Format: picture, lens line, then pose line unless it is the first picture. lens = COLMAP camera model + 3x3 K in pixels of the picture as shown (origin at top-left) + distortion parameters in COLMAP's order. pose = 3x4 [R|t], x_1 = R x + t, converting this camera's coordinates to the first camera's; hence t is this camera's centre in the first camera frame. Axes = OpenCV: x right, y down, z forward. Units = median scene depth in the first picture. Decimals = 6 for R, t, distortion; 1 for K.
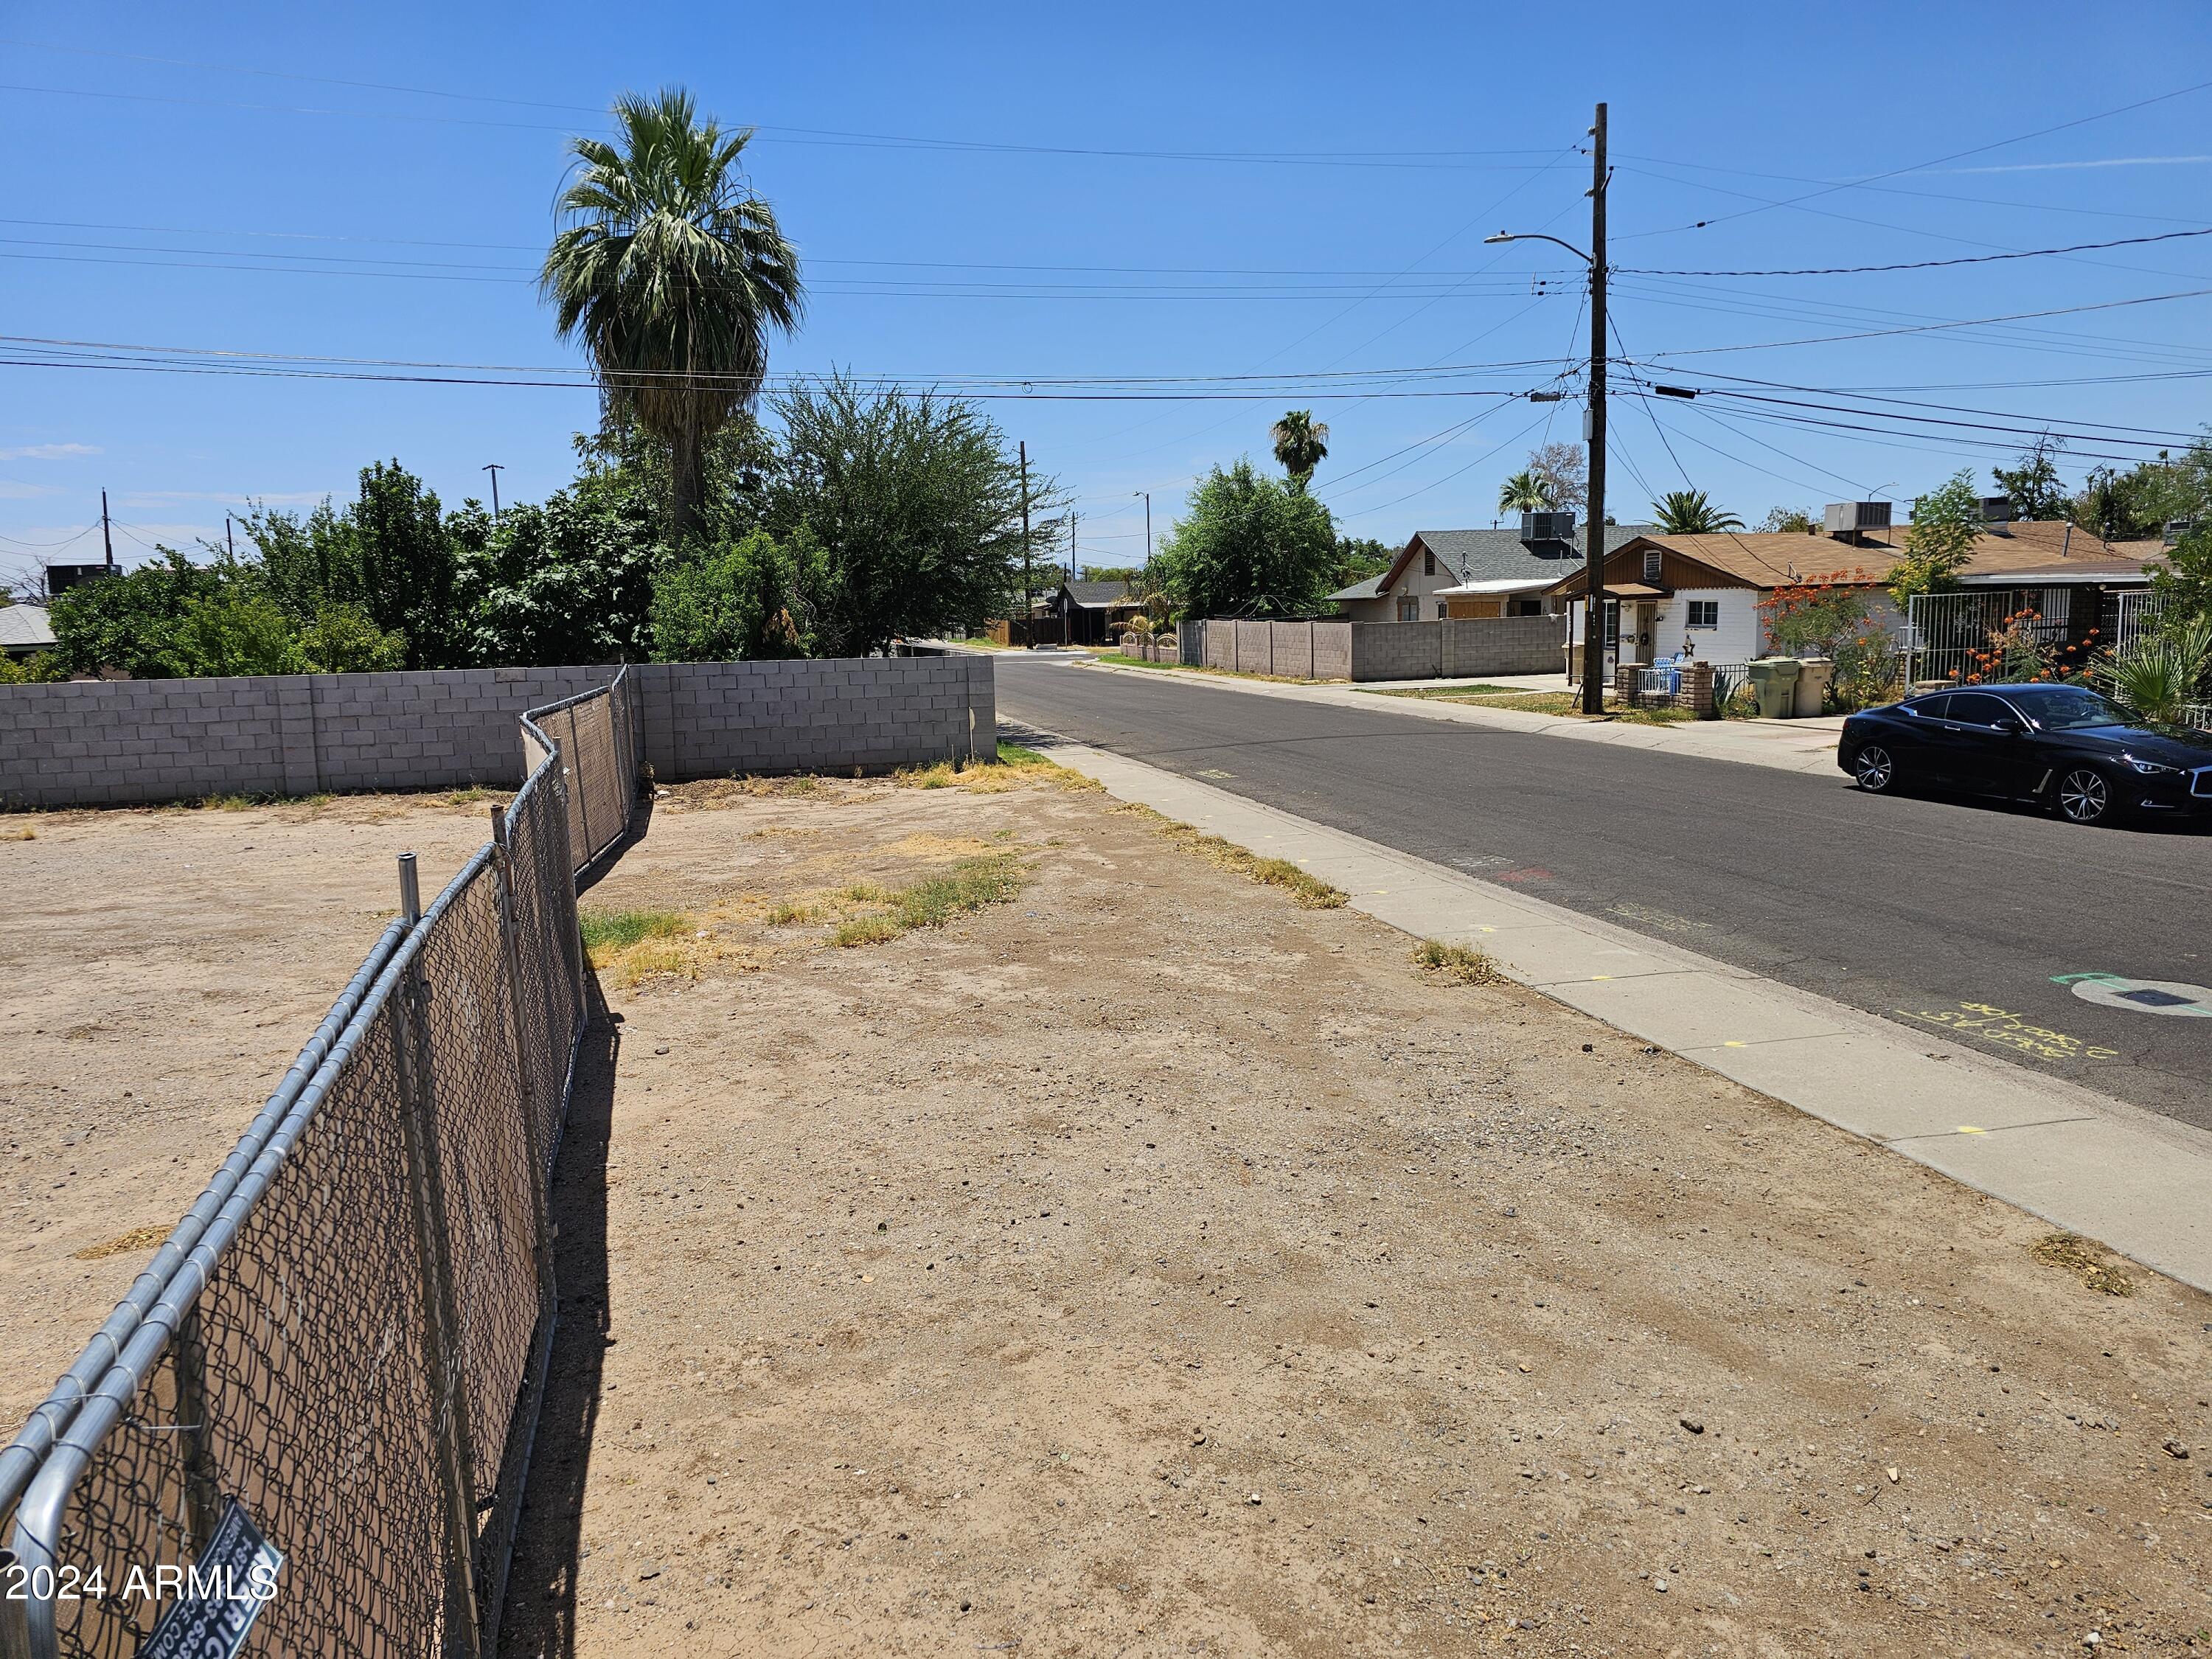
lens RADIAL K [[1473.9, 0, 1108.0], [0, 1473.9, 825.5], [0, 0, 1]] dist [0.073637, -0.066656]
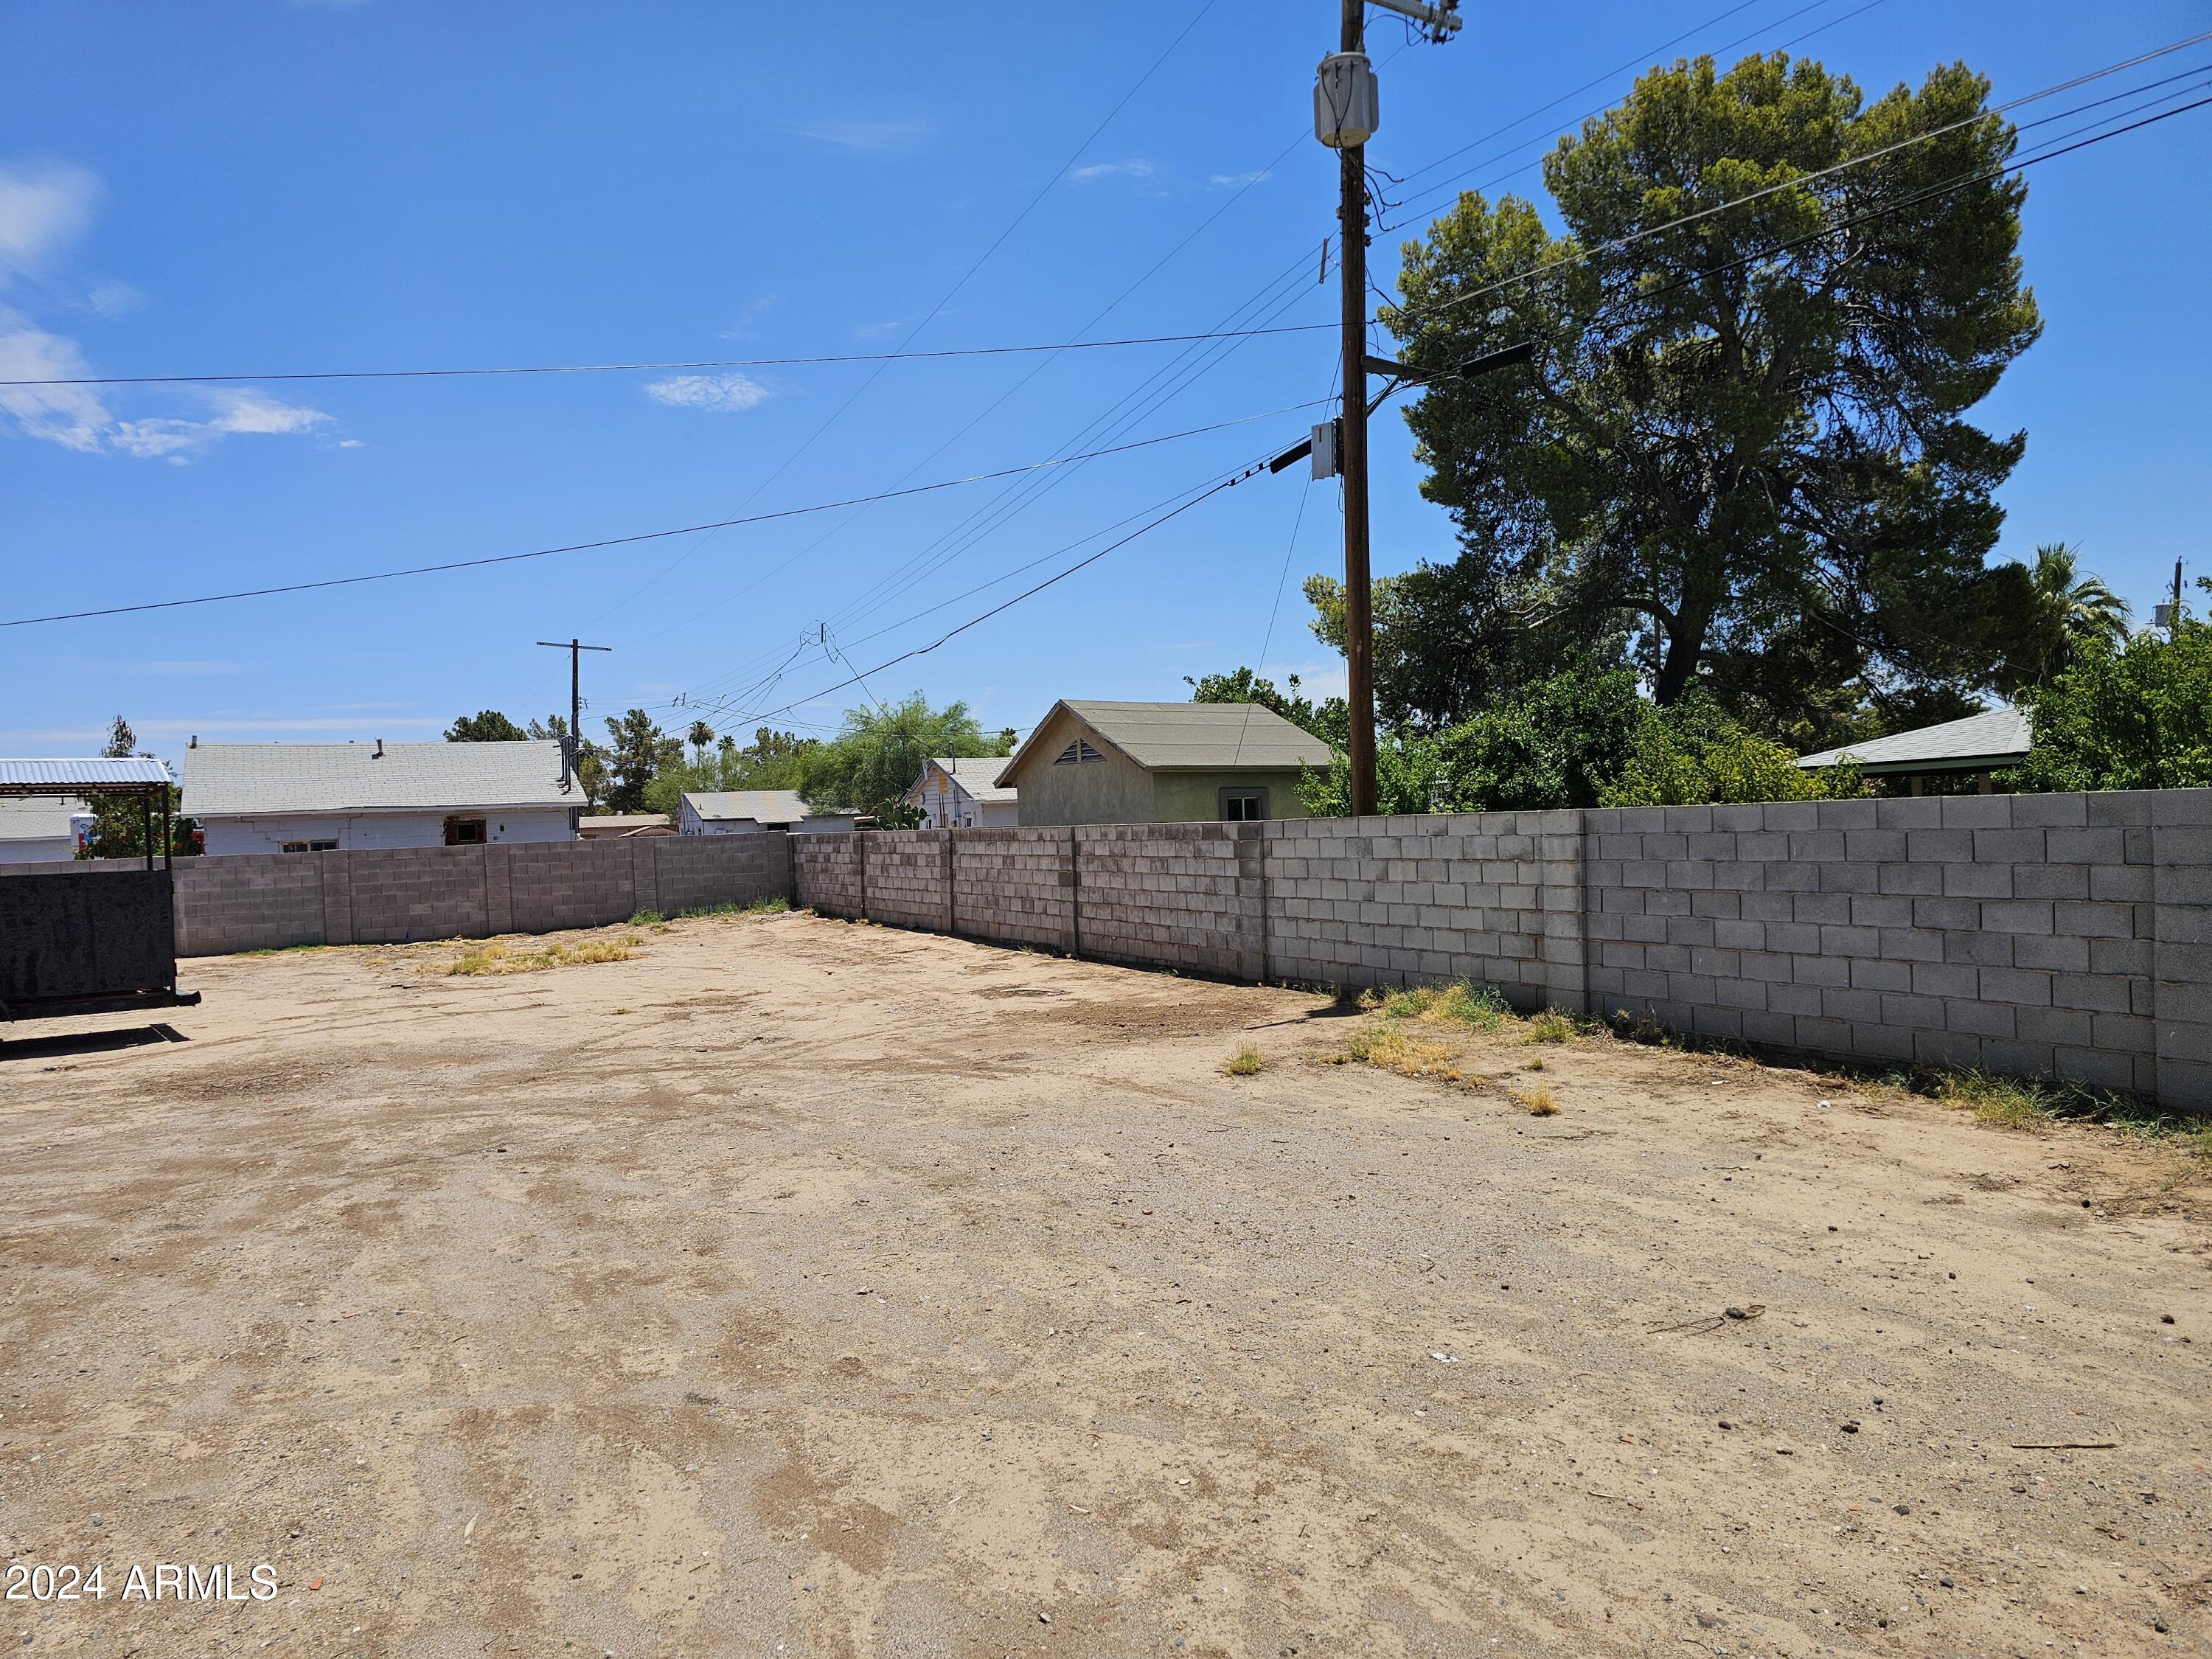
lens RADIAL K [[1473.9, 0, 1091.8], [0, 1473.9, 827.2], [0, 0, 1]] dist [0.073637, -0.066656]
pose [[0.246911, 0.020944, -0.968812, -0.176174], [-0.112065, 0.993676, -0.007079, -0.040200], [0.962537, 0.110318, 0.247696, 0.454334]]
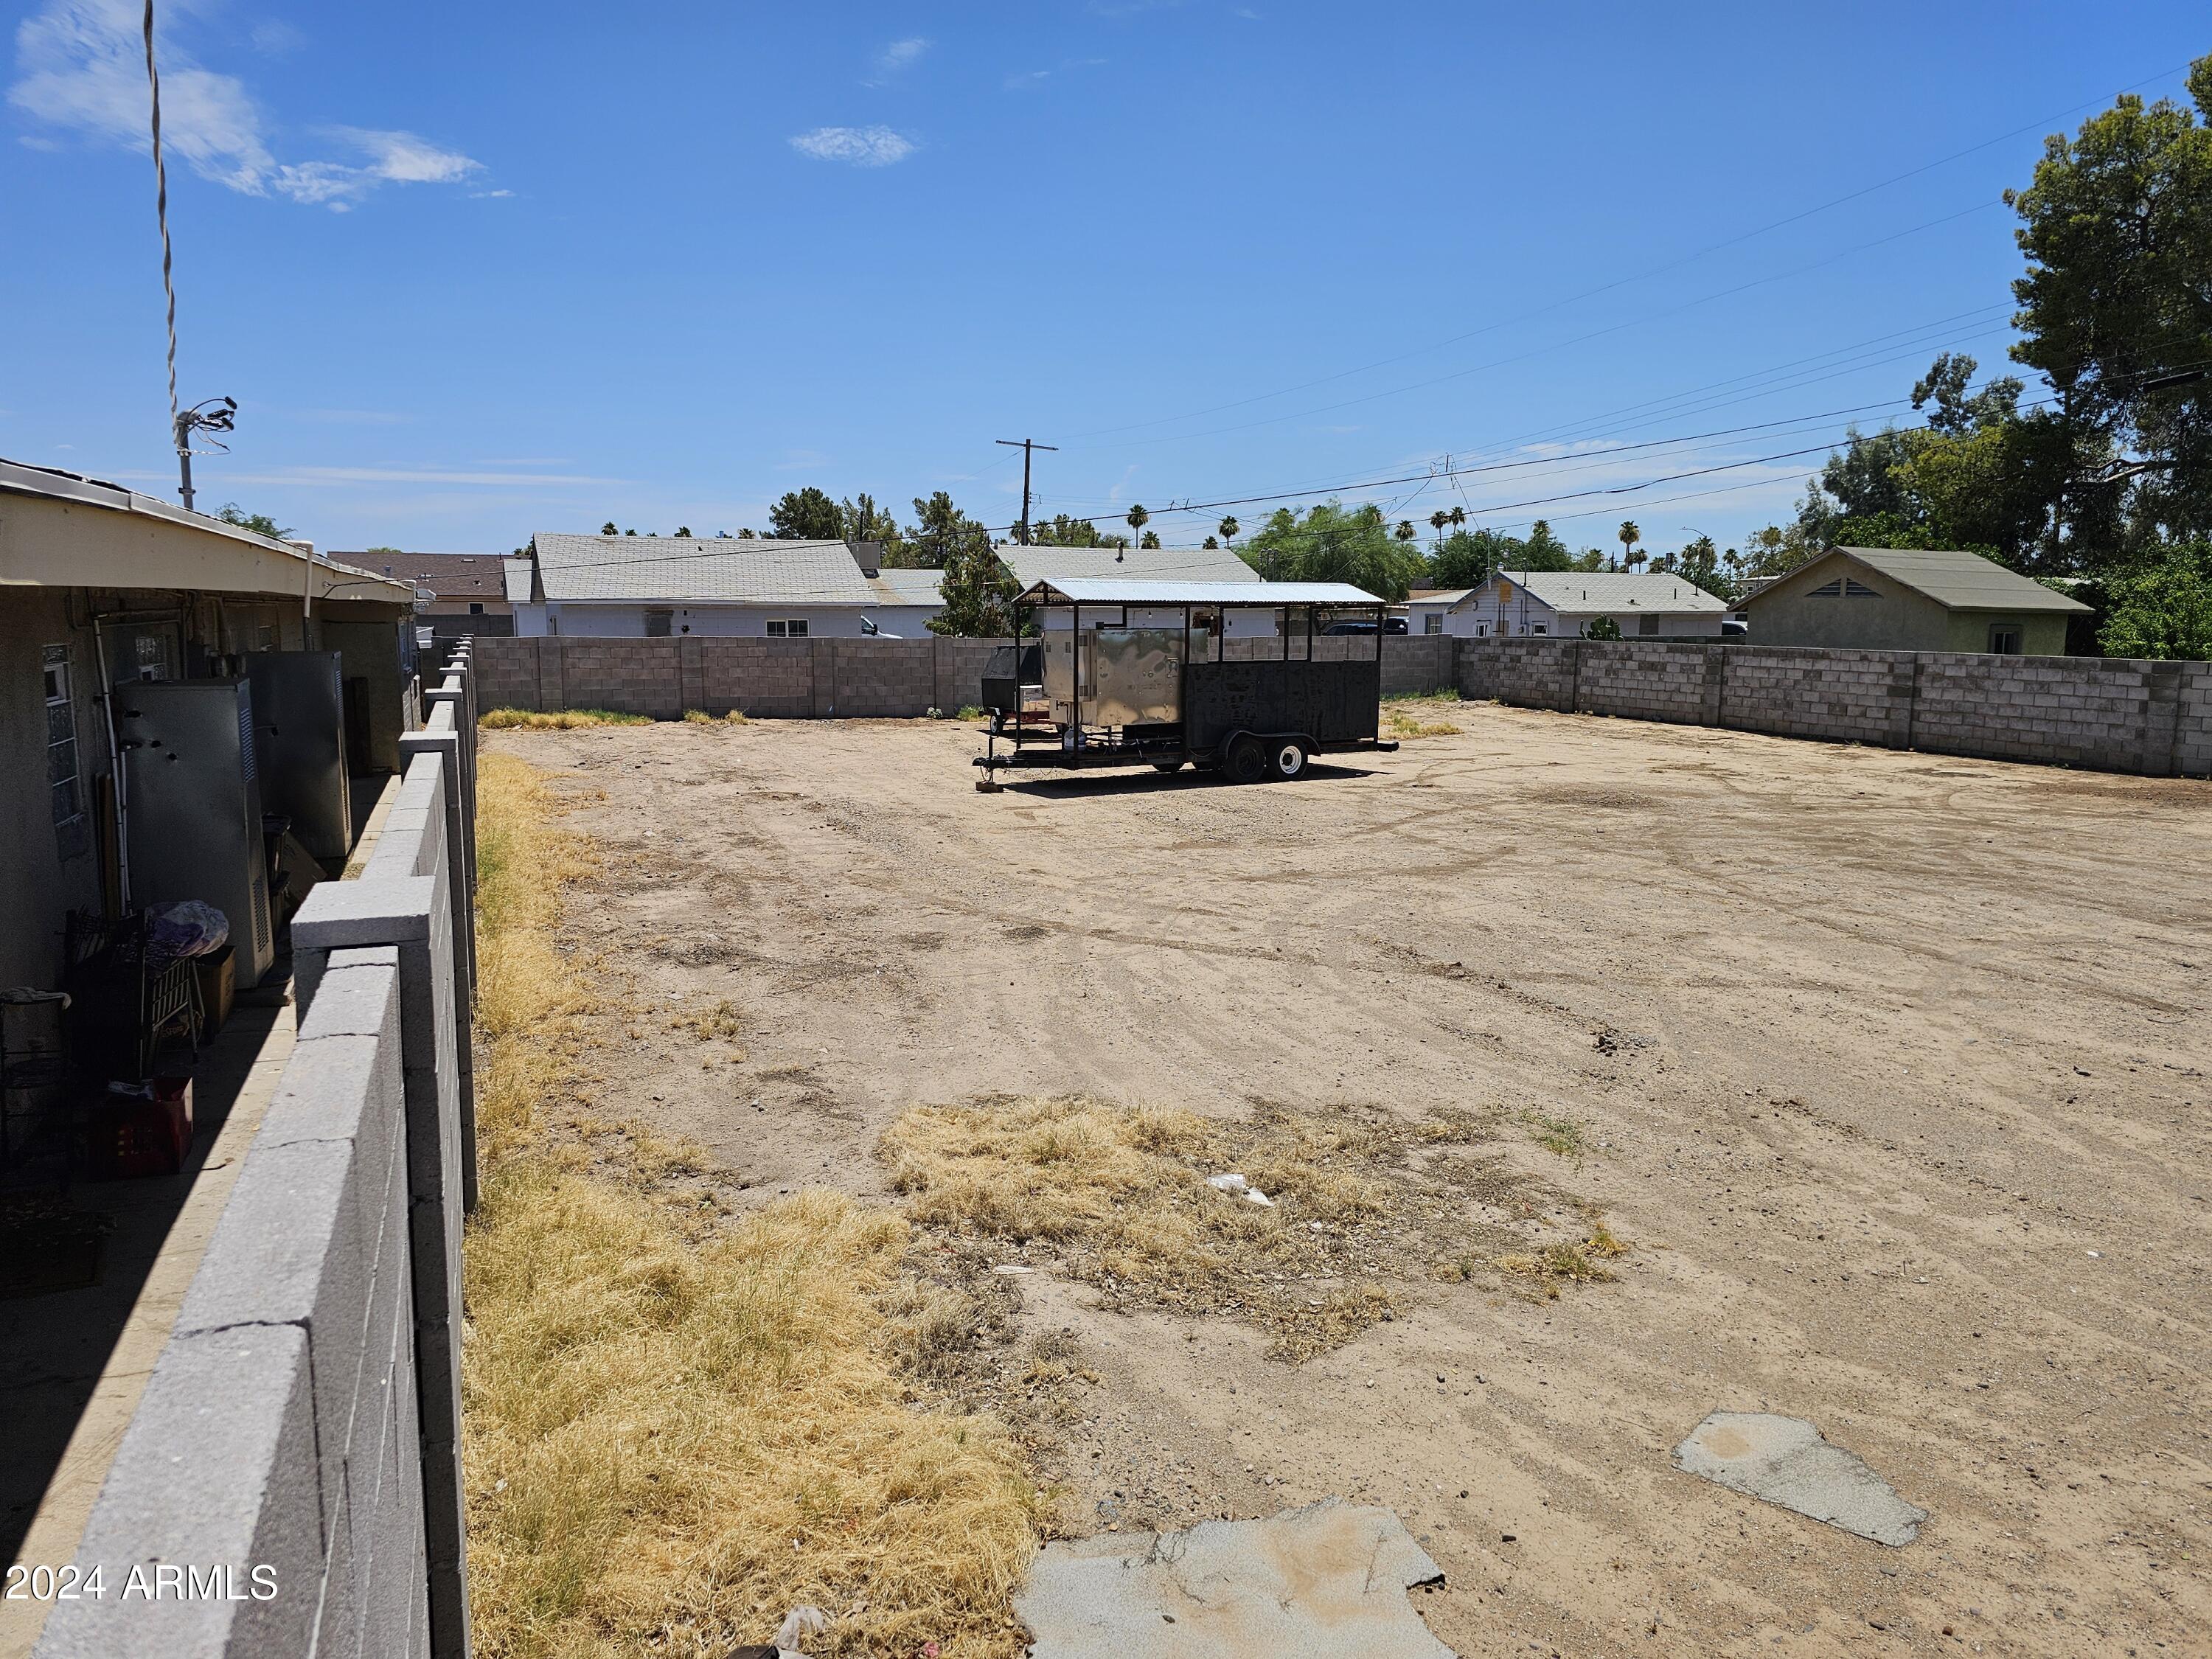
lens RADIAL K [[1473.9, 0, 1103.5], [0, 1473.9, 807.0], [0, 0, 1]] dist [0.073637, -0.066656]
pose [[0.161150, 0.158648, -0.974095, -0.011968], [-0.156189, 0.978657, 0.133552, 0.001823], [0.974493, 0.130621, 0.182489, -0.007992]]
